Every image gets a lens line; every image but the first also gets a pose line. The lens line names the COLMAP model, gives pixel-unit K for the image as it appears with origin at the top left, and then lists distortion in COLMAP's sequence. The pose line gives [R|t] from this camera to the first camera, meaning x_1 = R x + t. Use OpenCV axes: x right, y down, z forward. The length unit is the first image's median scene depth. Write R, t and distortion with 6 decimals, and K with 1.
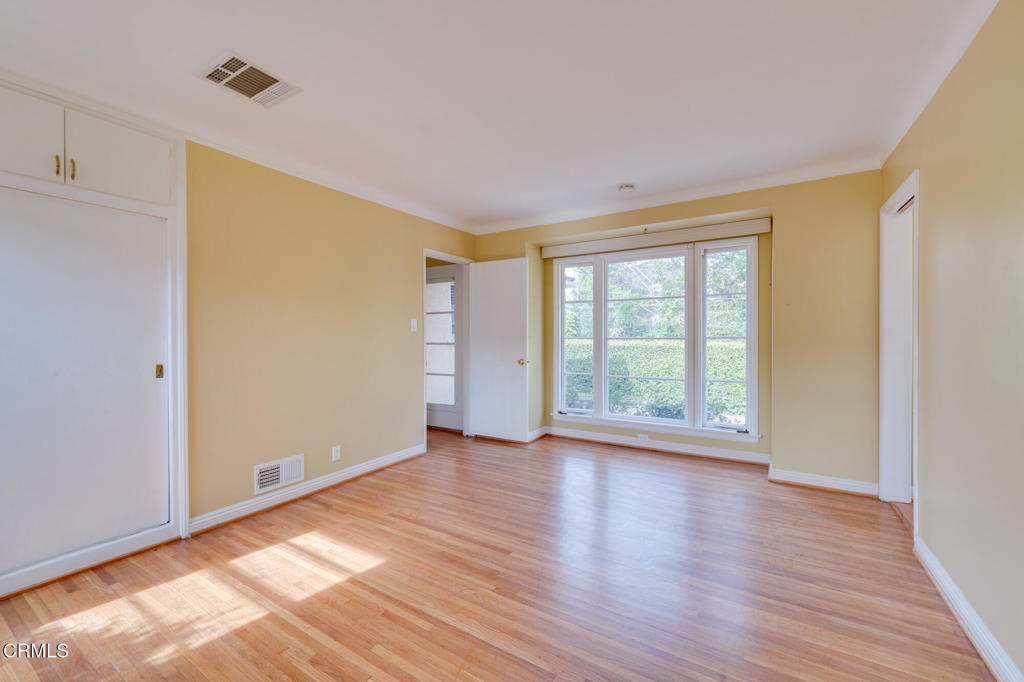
lens RADIAL K [[379.5, 0, 512.0], [0, 379.5, 341.0], [0, 0, 1]] dist [-0.000344, 0.000030]
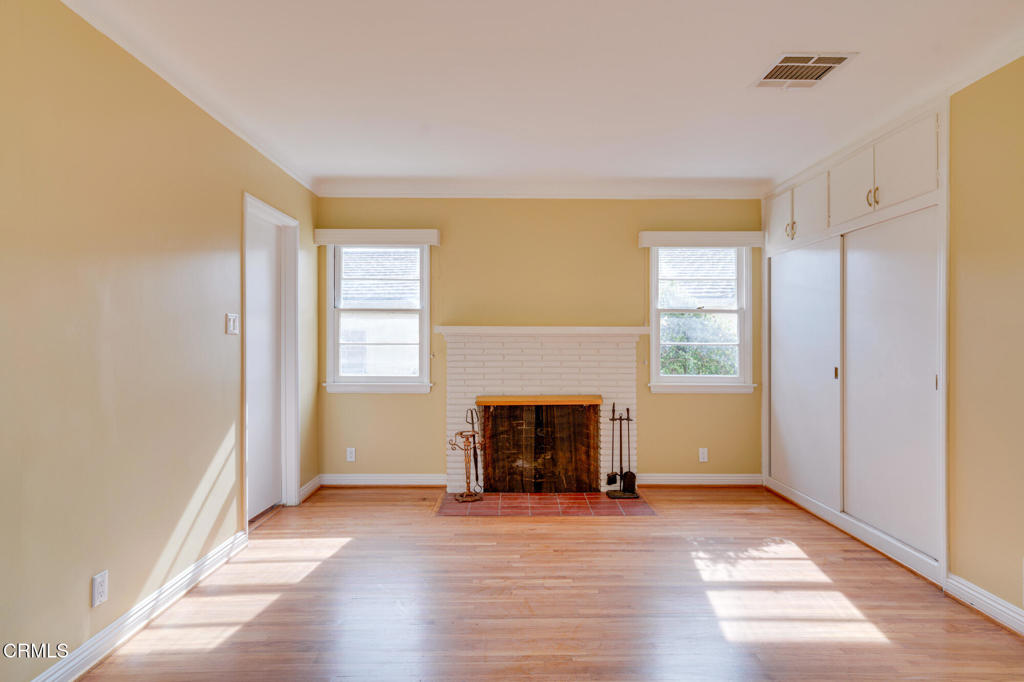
lens RADIAL K [[458.8, 0, 512.5], [0, 458.8, 338.7], [0, 0, 1]] dist [-0.000613, -0.000099]
pose [[-0.813733, -0.008912, -0.581170, 0.552559], [-0.012658, 0.999917, 0.002390, -0.010130], [0.581101, 0.009301, -0.813778, 1.532101]]
